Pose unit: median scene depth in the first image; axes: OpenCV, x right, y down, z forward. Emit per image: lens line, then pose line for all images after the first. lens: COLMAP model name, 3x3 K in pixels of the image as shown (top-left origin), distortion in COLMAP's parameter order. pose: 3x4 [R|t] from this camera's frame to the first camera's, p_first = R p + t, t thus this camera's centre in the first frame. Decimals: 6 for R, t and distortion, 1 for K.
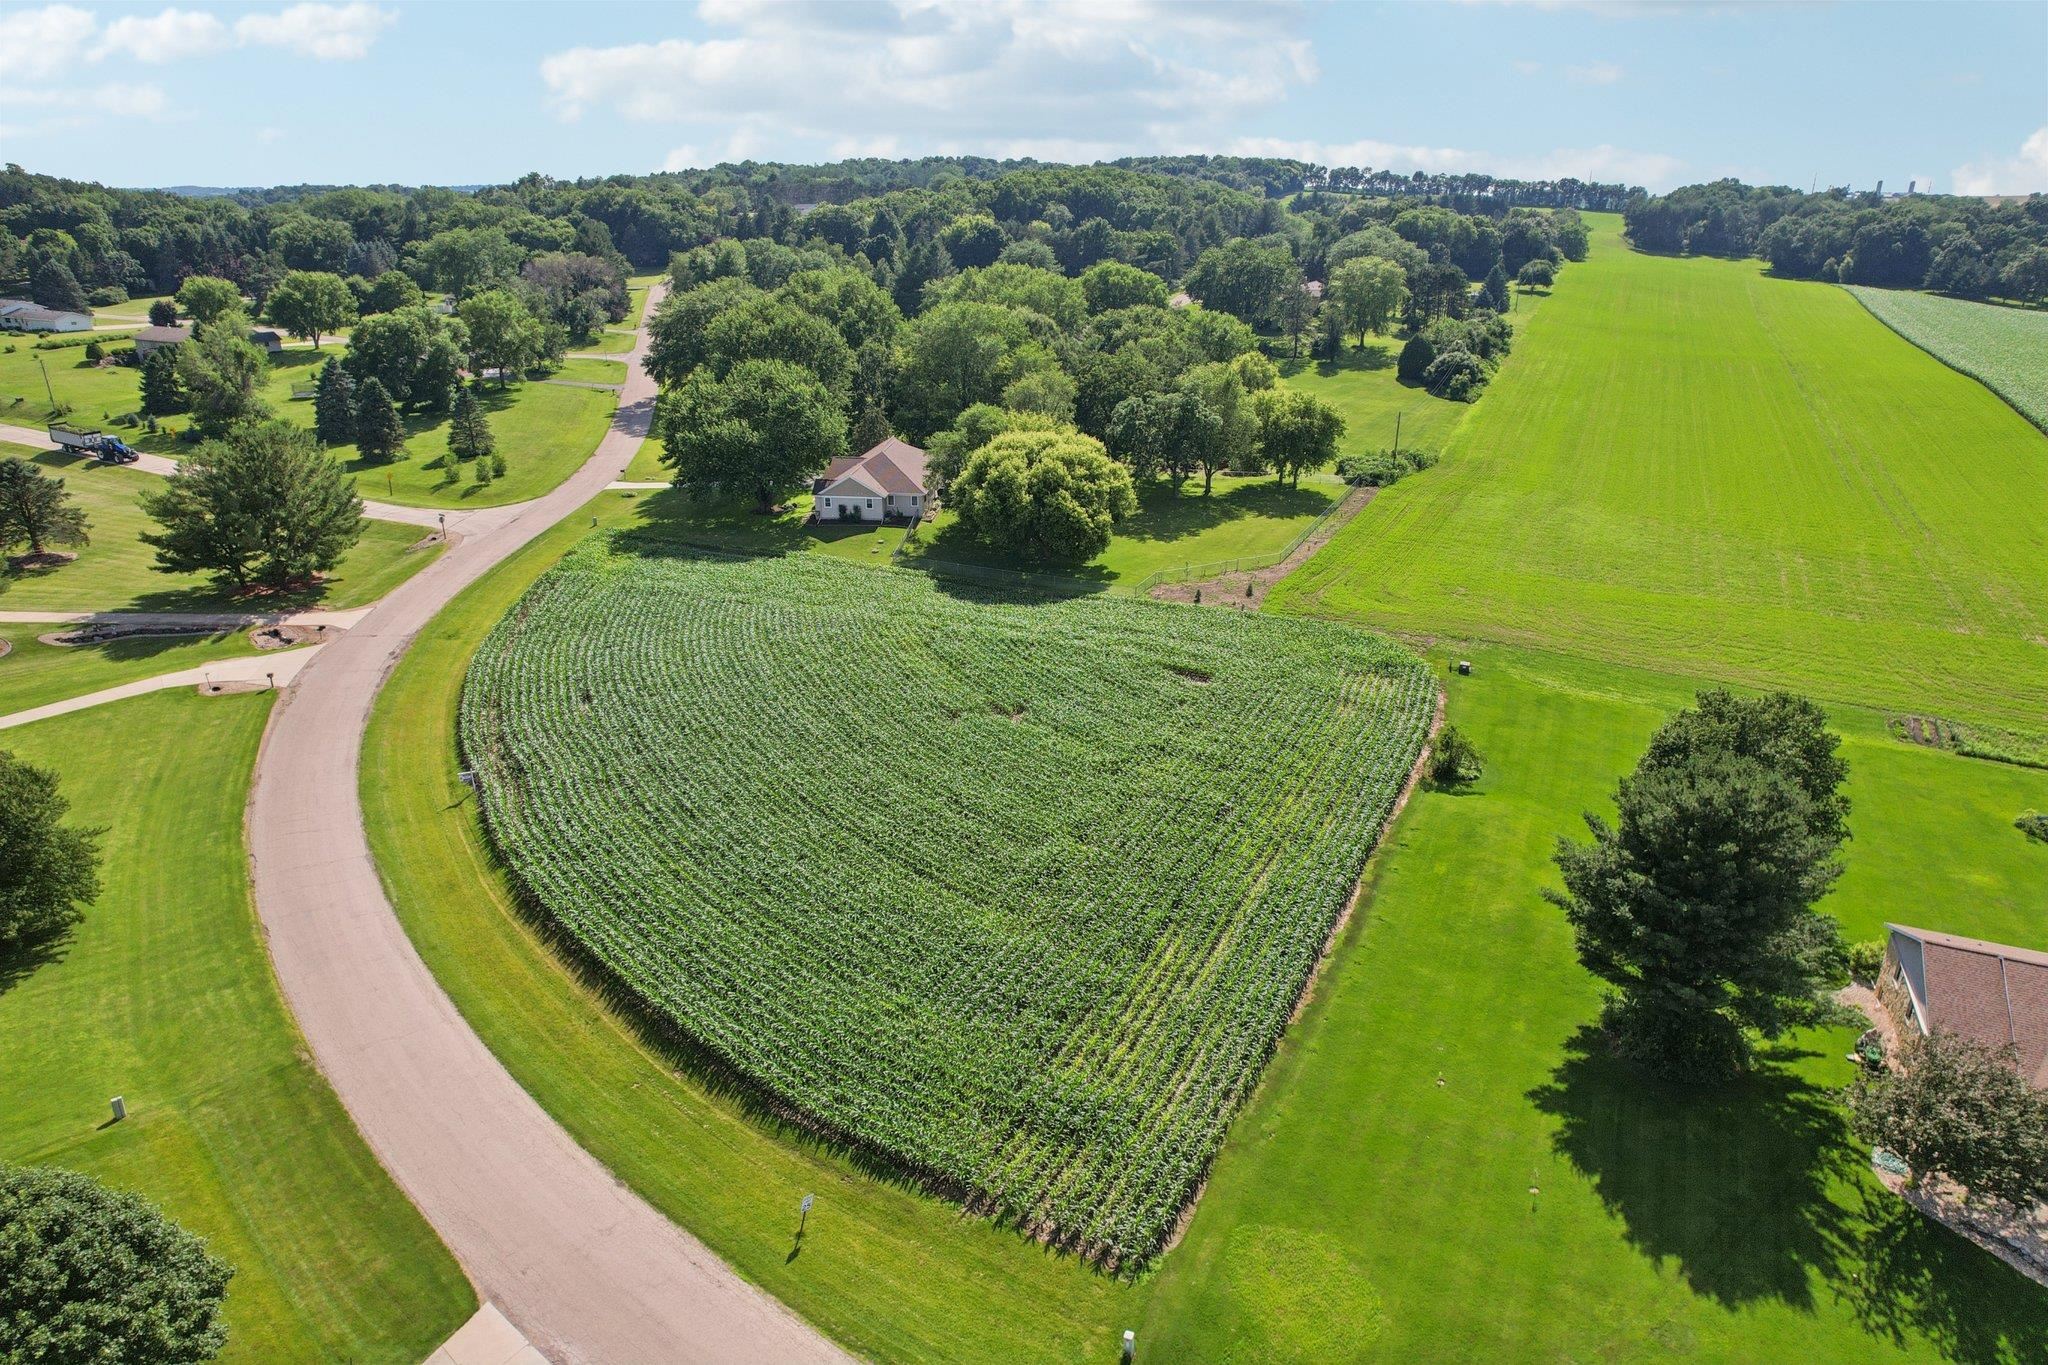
lens RADIAL K [[1313.5, 0, 1025.7], [0, 1313.5, 683.0], [0, 0, 1]] dist [-0.088533, 0.080831]
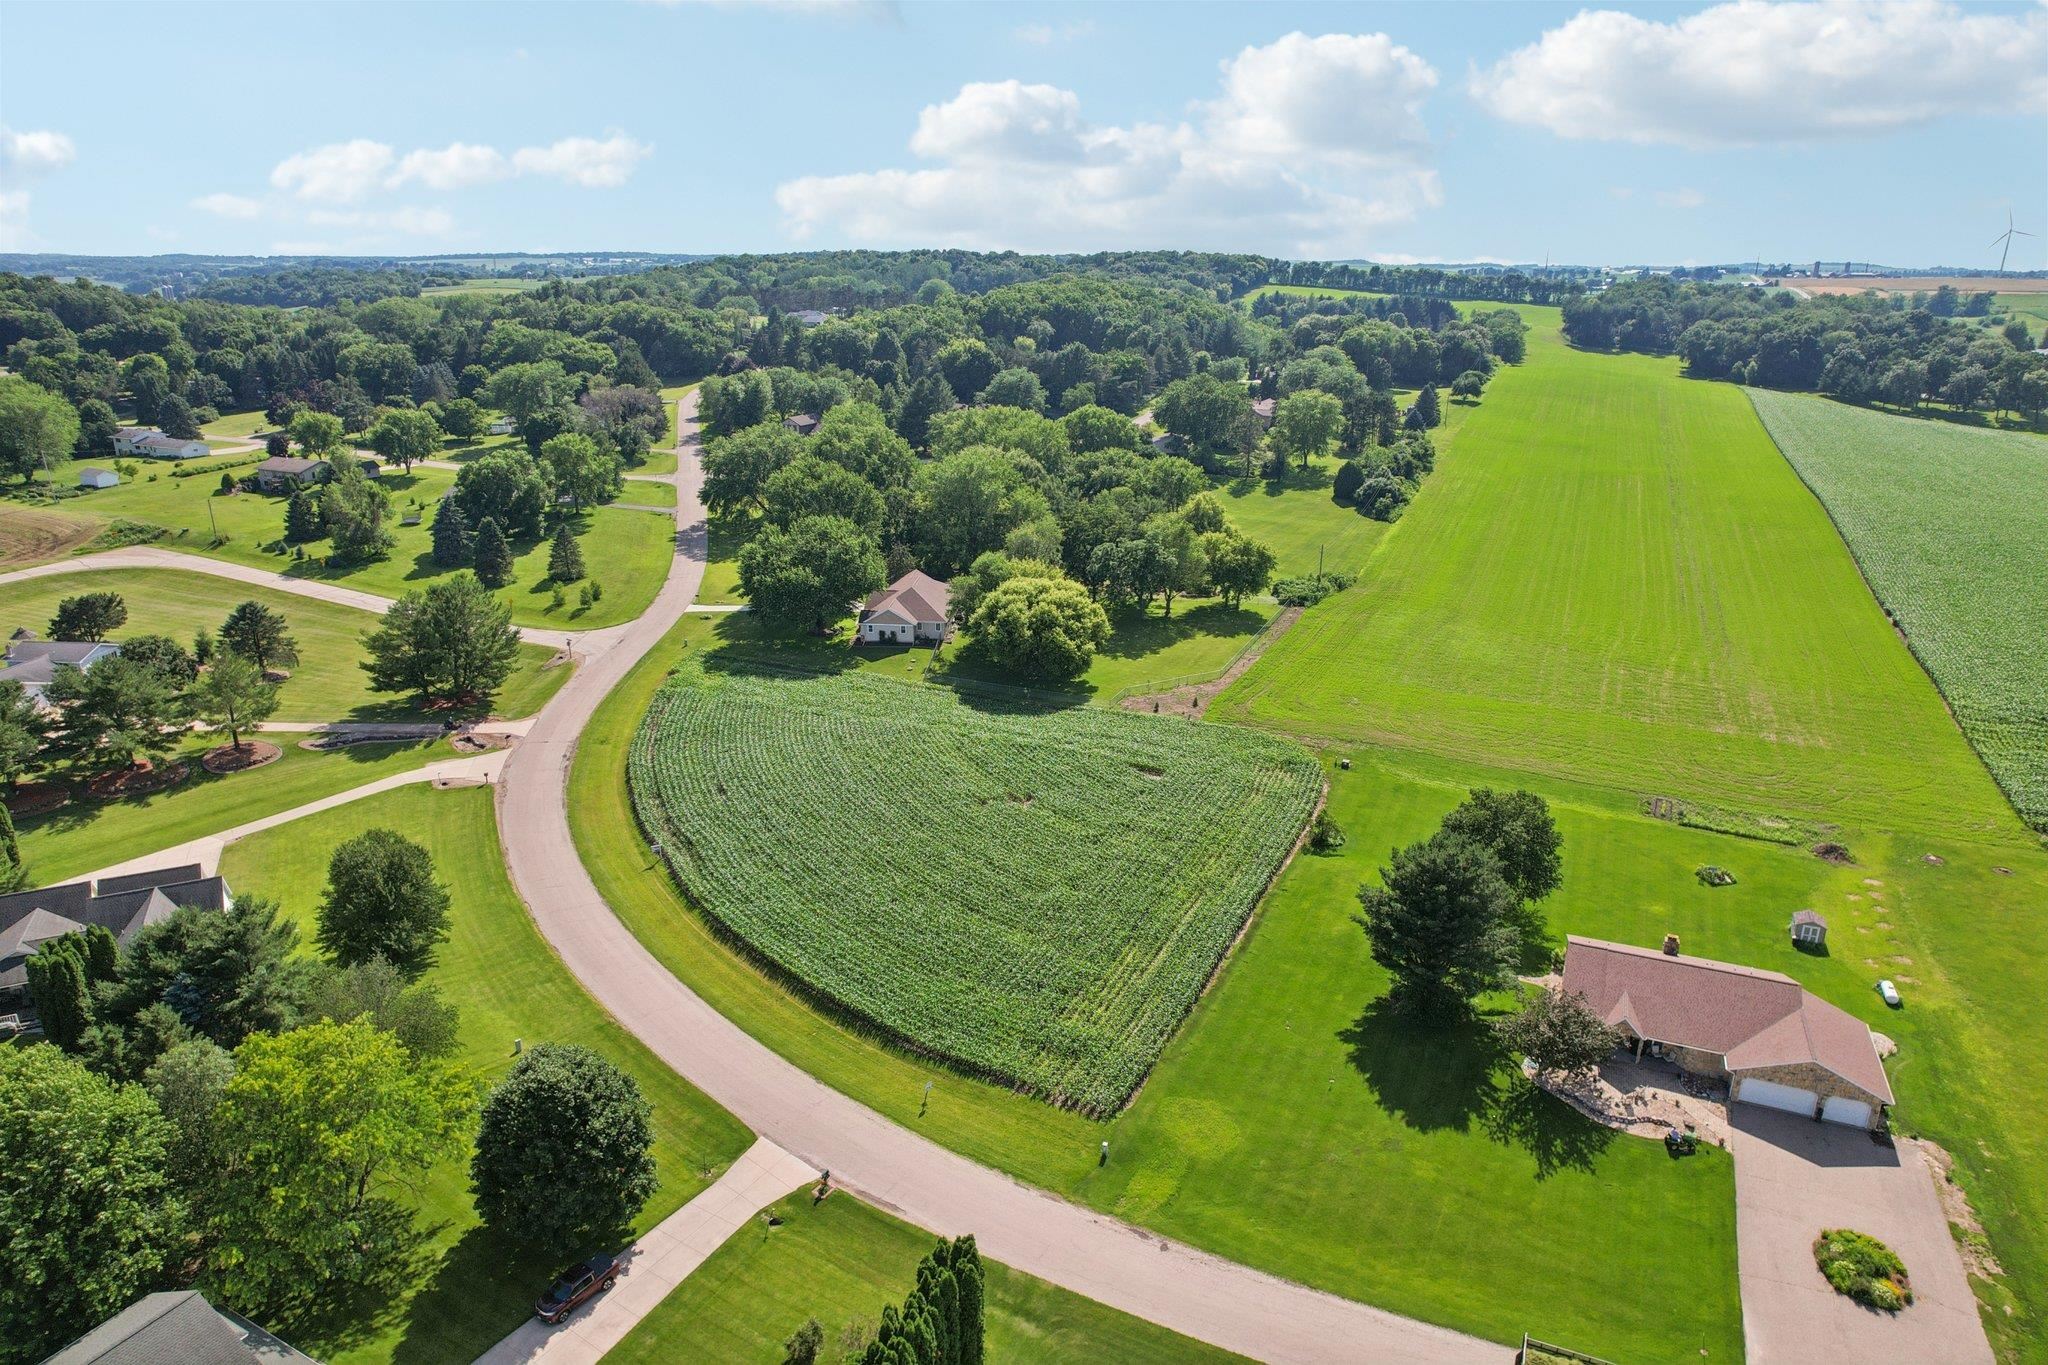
lens RADIAL K [[1307.0, 0, 1025.6], [0, 1307.0, 685.0], [0, 0, 1]] dist [-0.082680, 0.074341]
pose [[0.999873, -0.004306, 0.015330, -0.020565], [0.004958, 0.999074, -0.042735, -0.029915], [-0.015132, 0.042805, 0.998969, -0.302400]]
